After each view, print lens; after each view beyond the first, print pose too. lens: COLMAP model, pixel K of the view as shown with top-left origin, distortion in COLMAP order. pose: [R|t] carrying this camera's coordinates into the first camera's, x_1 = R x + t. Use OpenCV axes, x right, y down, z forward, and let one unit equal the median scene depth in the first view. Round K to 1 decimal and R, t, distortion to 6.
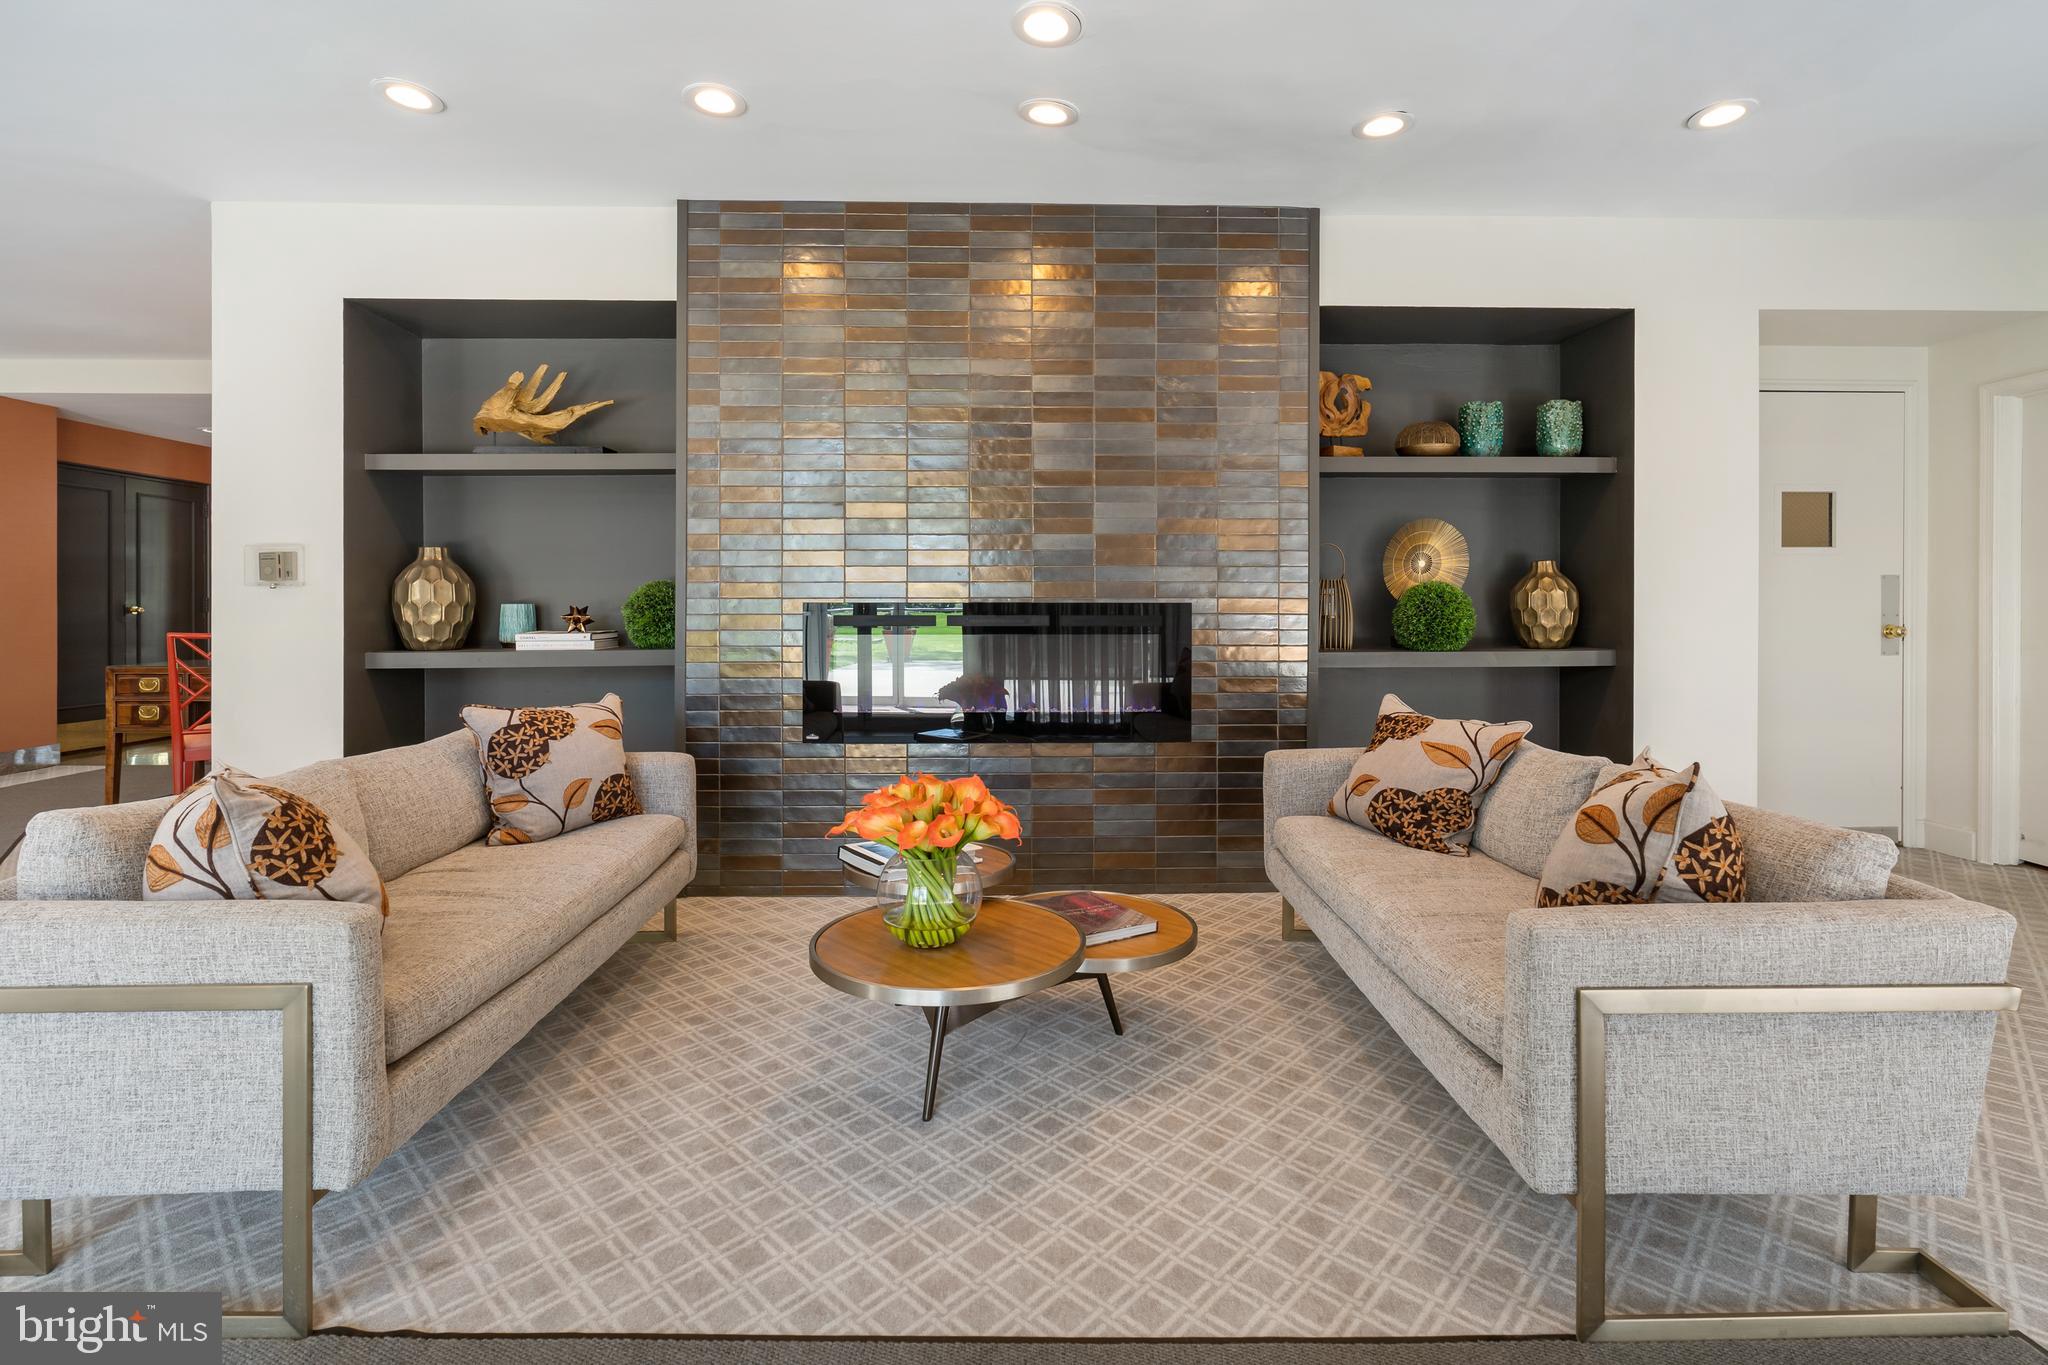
lens RADIAL K [[946.1, 0, 1028.0], [0, 946.1, 612.7], [0, 0, 1]] dist [-0.009822, 0.004453]
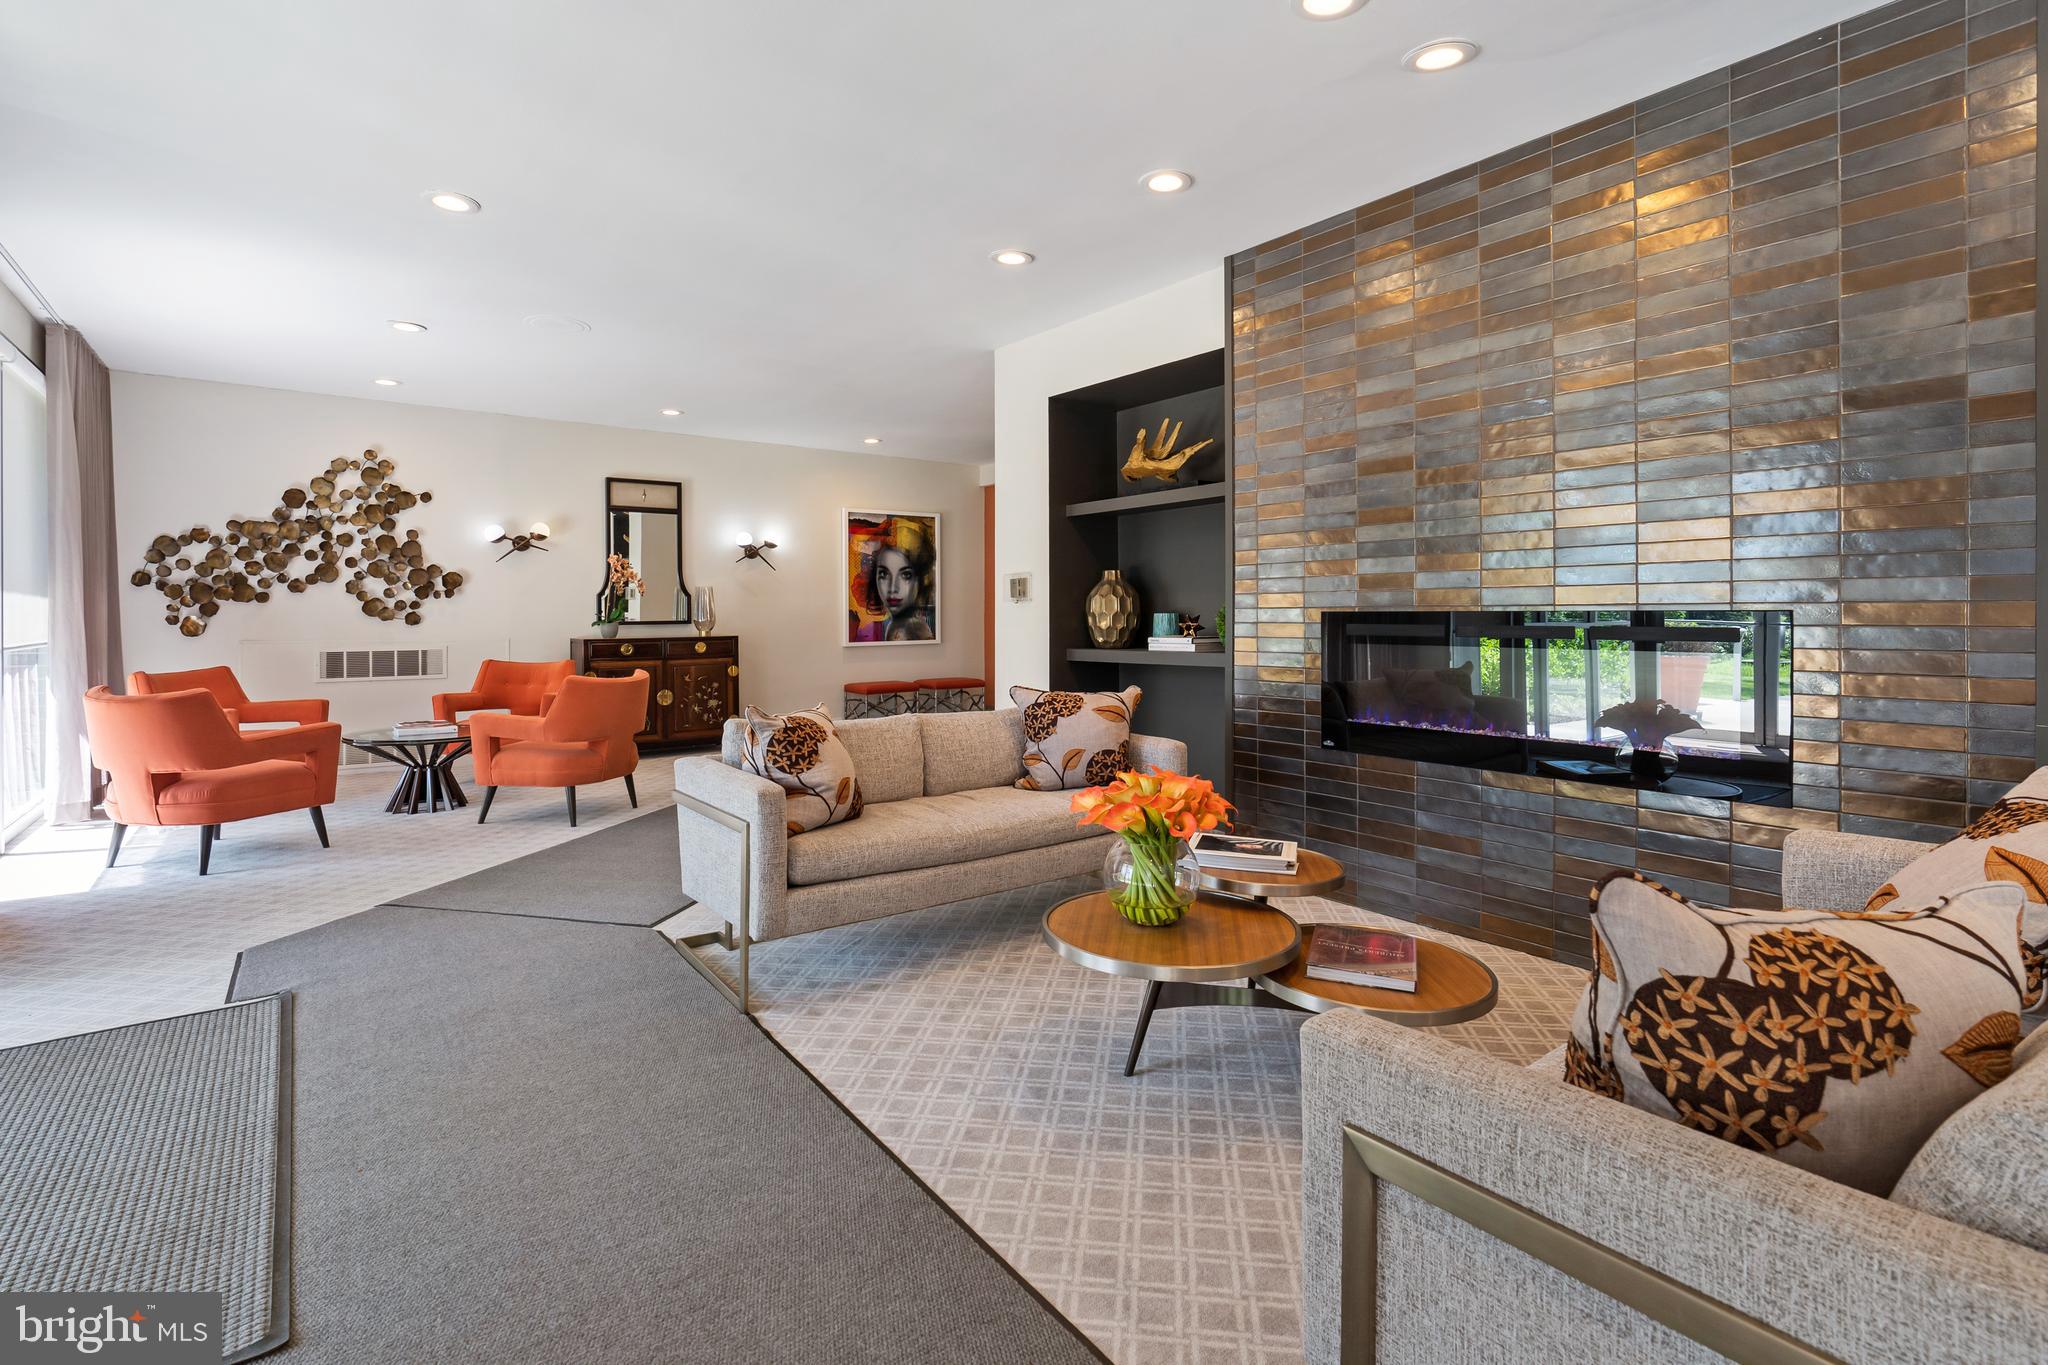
lens RADIAL K [[946.1, 0, 1034.2], [0, 946.1, 621.5], [0, 0, 1]] dist [-0.009822, 0.004453]
pose [[0.597926, 0.005014, -0.801535, 0.543671], [-0.005207, 0.999984, 0.002371, -0.001167], [0.801534, 0.002756, 0.597943, 0.183055]]
